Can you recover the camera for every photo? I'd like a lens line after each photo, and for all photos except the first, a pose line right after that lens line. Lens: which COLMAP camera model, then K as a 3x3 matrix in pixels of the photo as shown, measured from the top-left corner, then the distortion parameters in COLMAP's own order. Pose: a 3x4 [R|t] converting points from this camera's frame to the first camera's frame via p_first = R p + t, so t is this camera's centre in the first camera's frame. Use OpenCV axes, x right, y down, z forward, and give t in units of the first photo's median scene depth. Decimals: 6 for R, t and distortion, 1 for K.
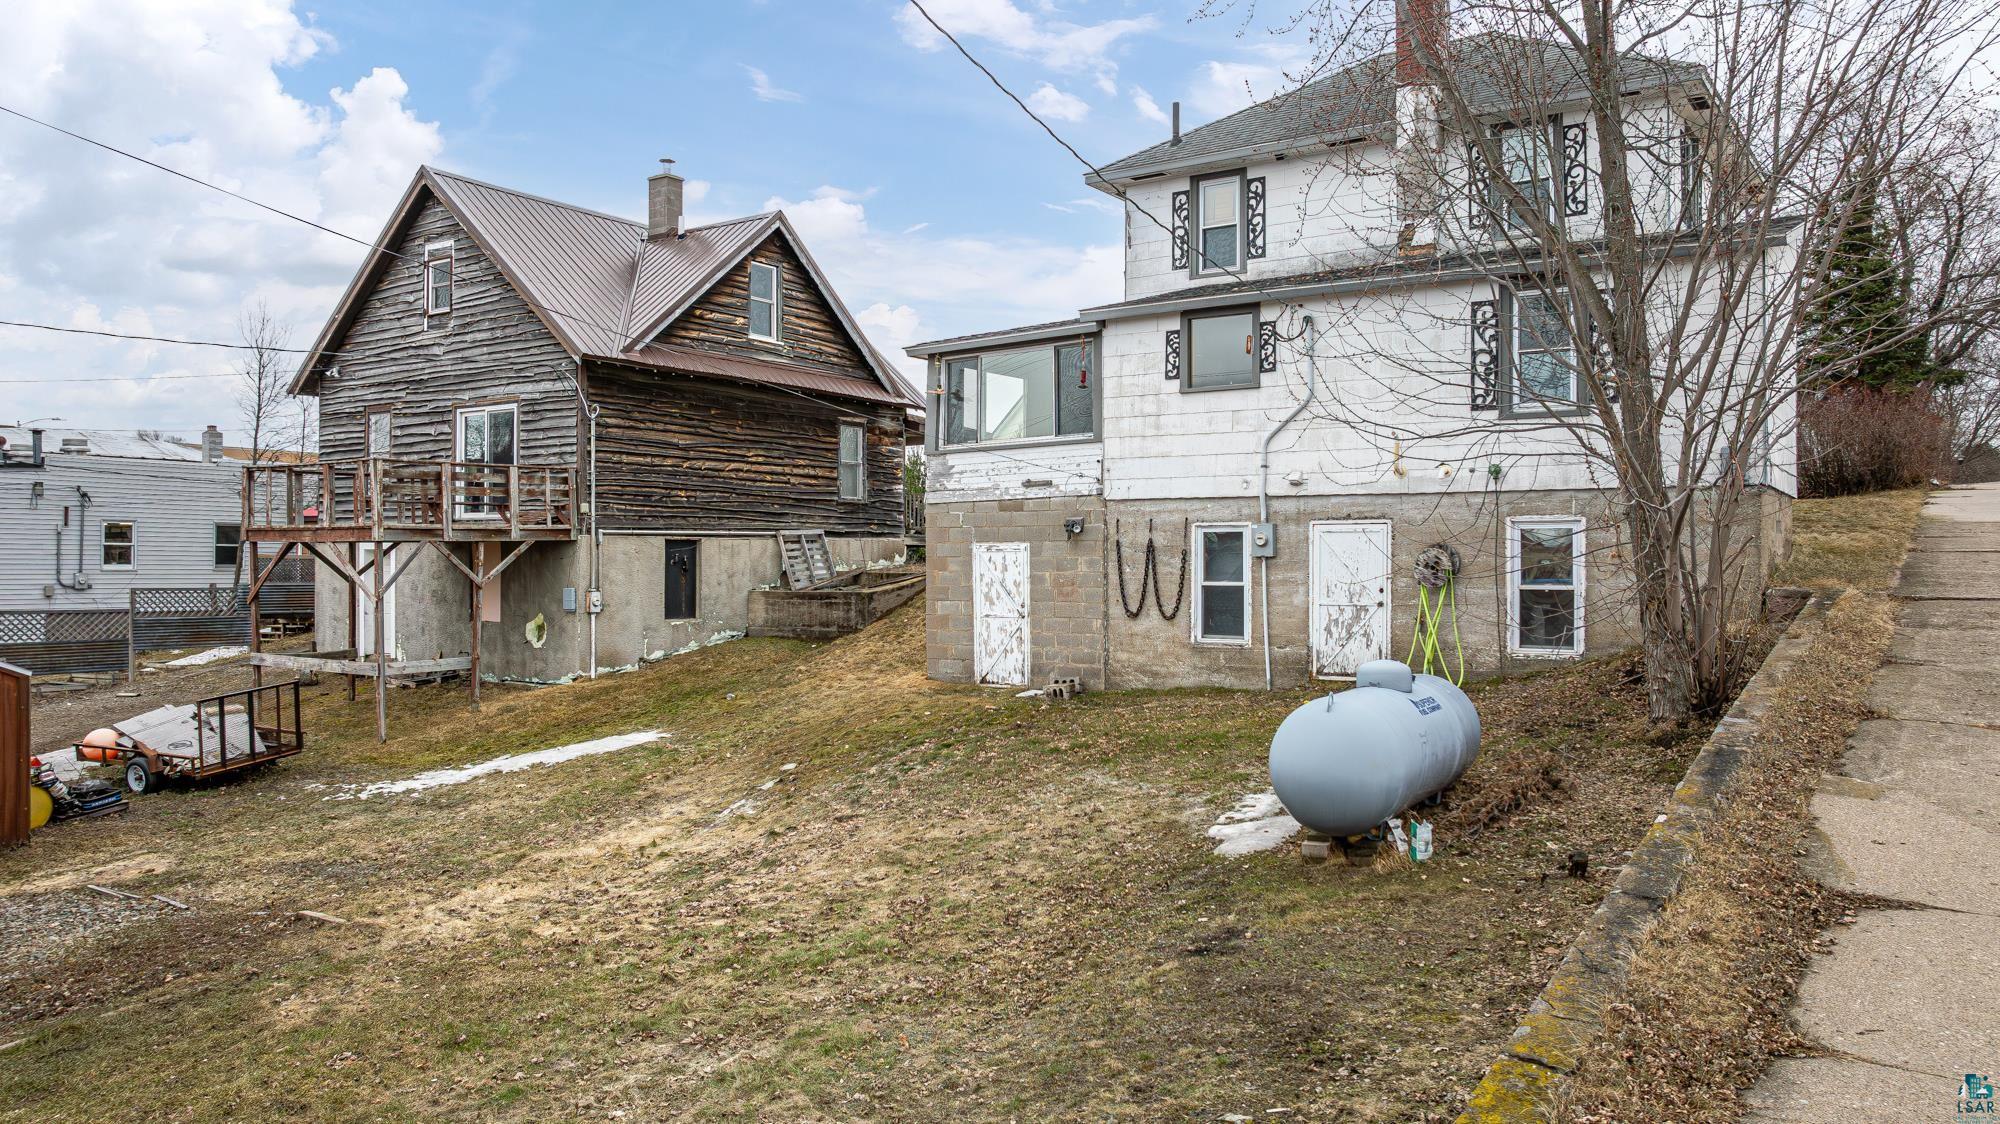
lens RADIAL K [[1390.0, 0, 1002.4], [0, 1390.0, 569.8], [0, 0, 1]] dist [-0.030240, 0.031747]
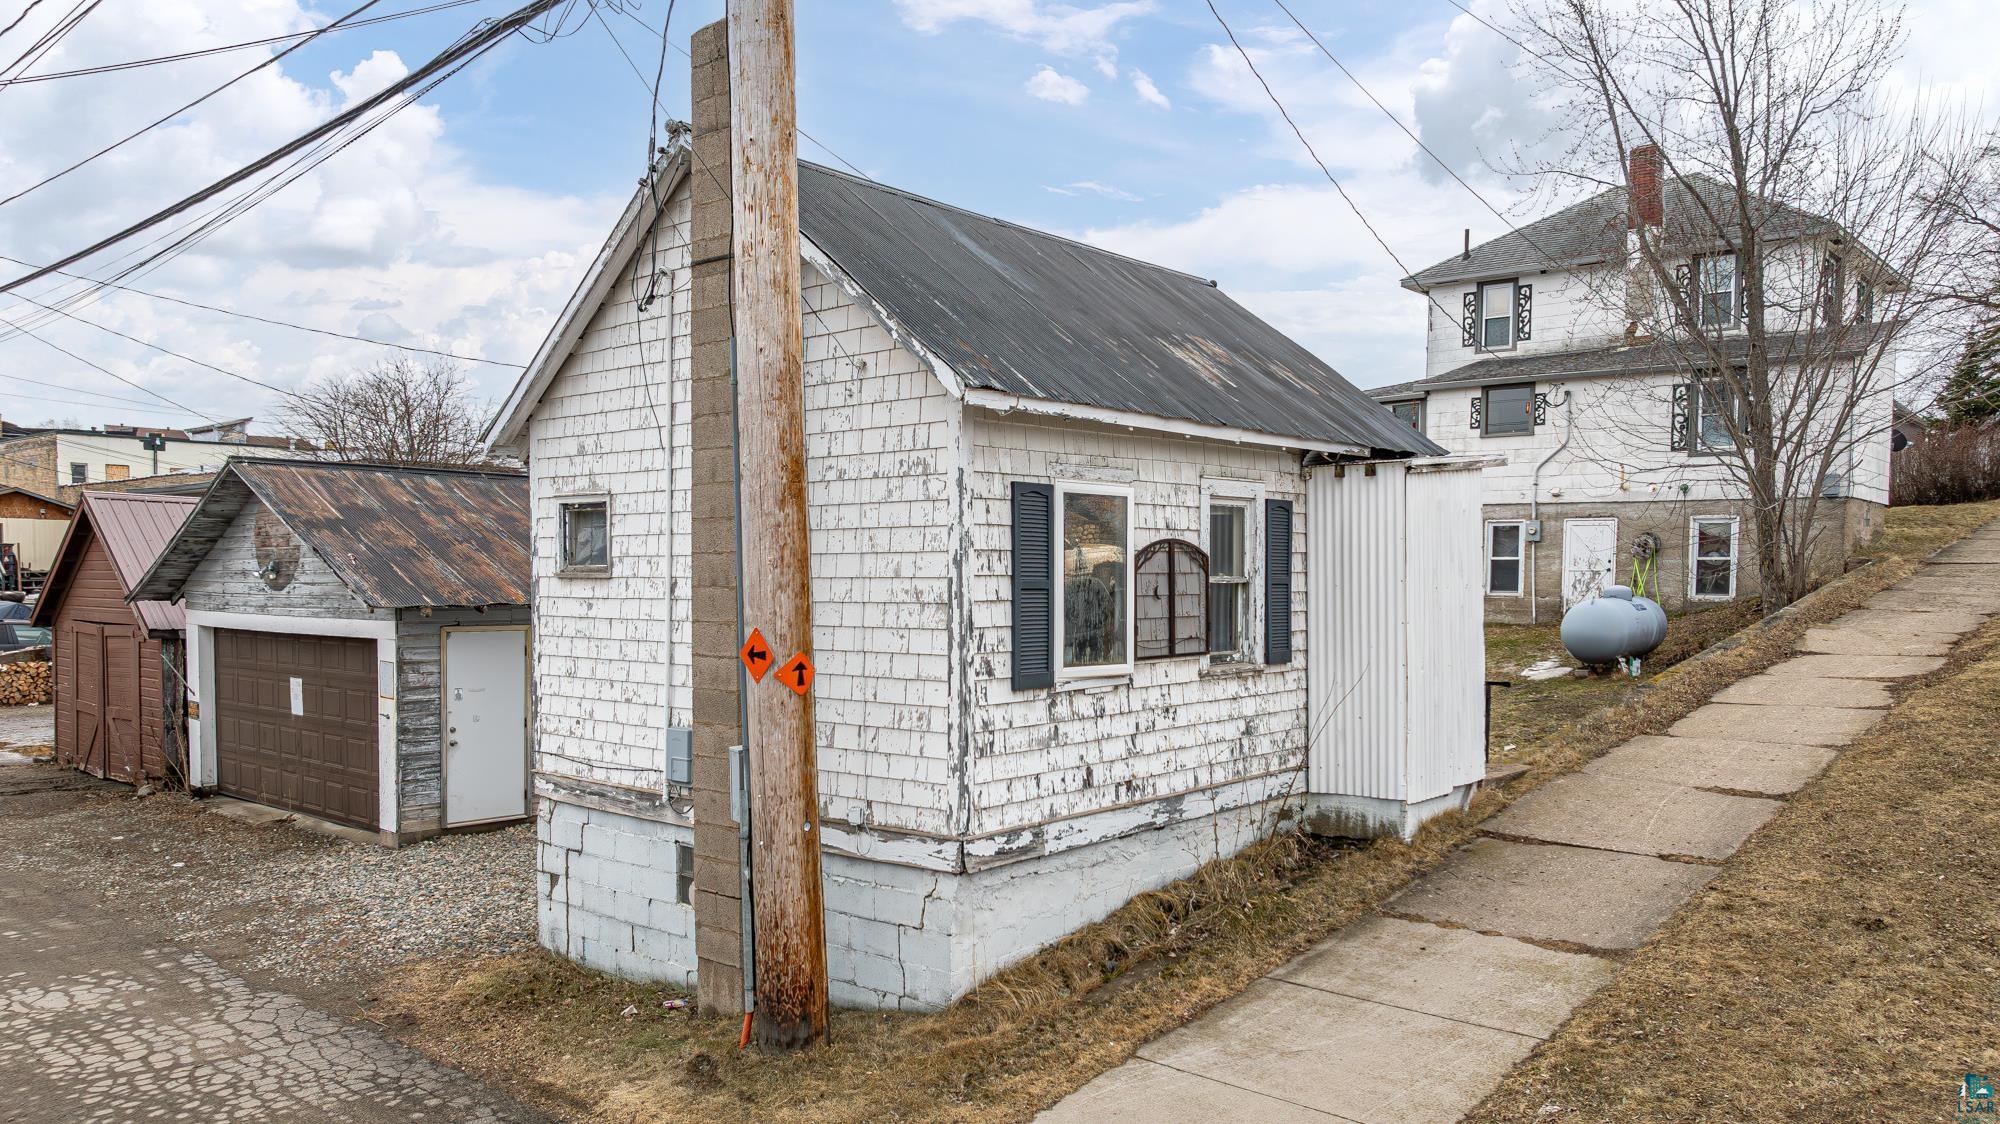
lens RADIAL K [[1390.0, 0, 1020.9], [0, 1390.0, 683.3], [0, 0, 1]] dist [-0.030240, 0.031747]
pose [[0.993982, 0.014470, -0.108584, -0.211693], [-0.006194, 0.997075, 0.076172, 0.034295], [0.109369, -0.075041, 0.991165, -0.628207]]
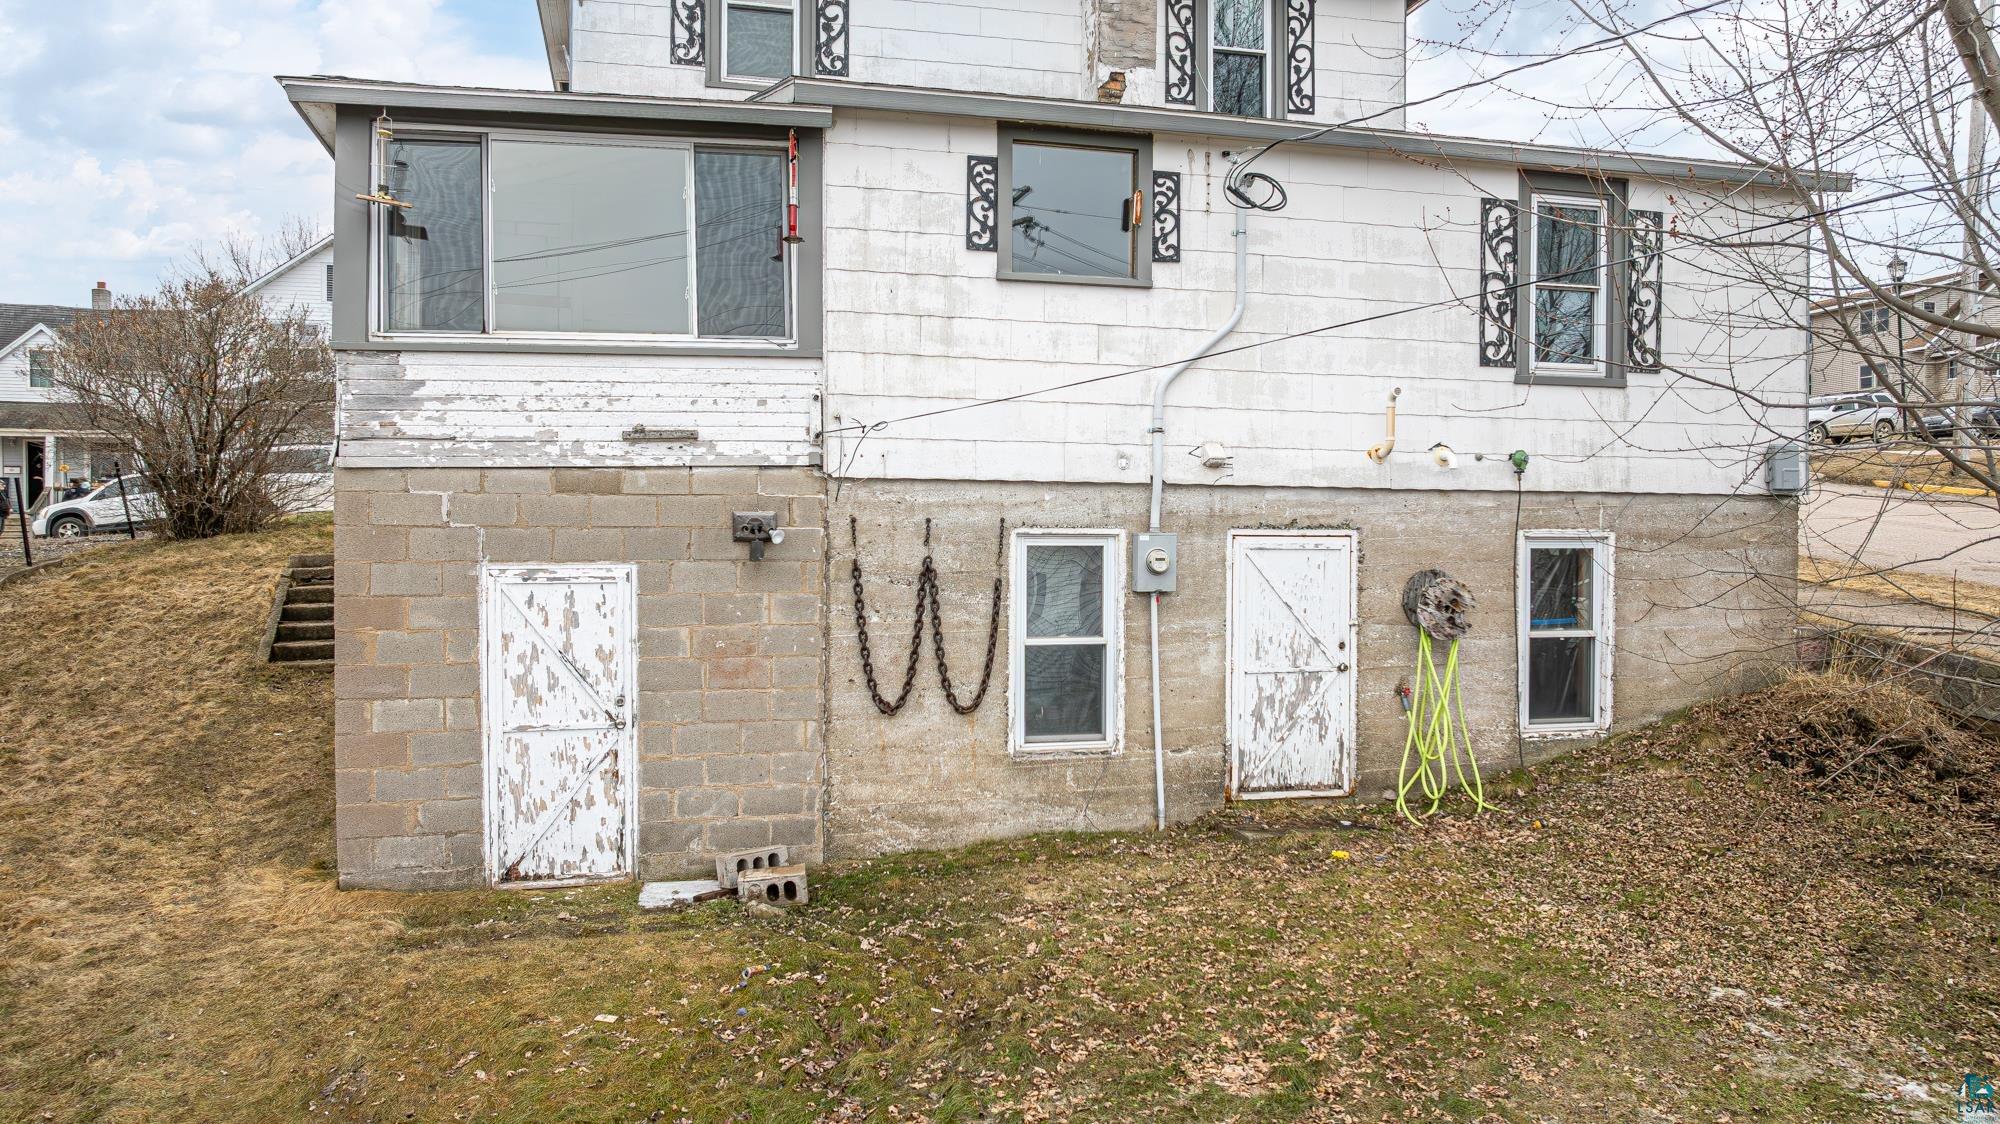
lens RADIAL K [[1390.0, 0, 998.5], [0, 1390.0, 551.0], [0, 0, 1]] dist [-0.030240, 0.031747]
pose [[0.658559, -0.009546, 0.752468, -0.257043], [-0.000757, 0.999911, 0.013348, -0.031156], [-0.752529, -0.009360, 0.658493, 0.635812]]
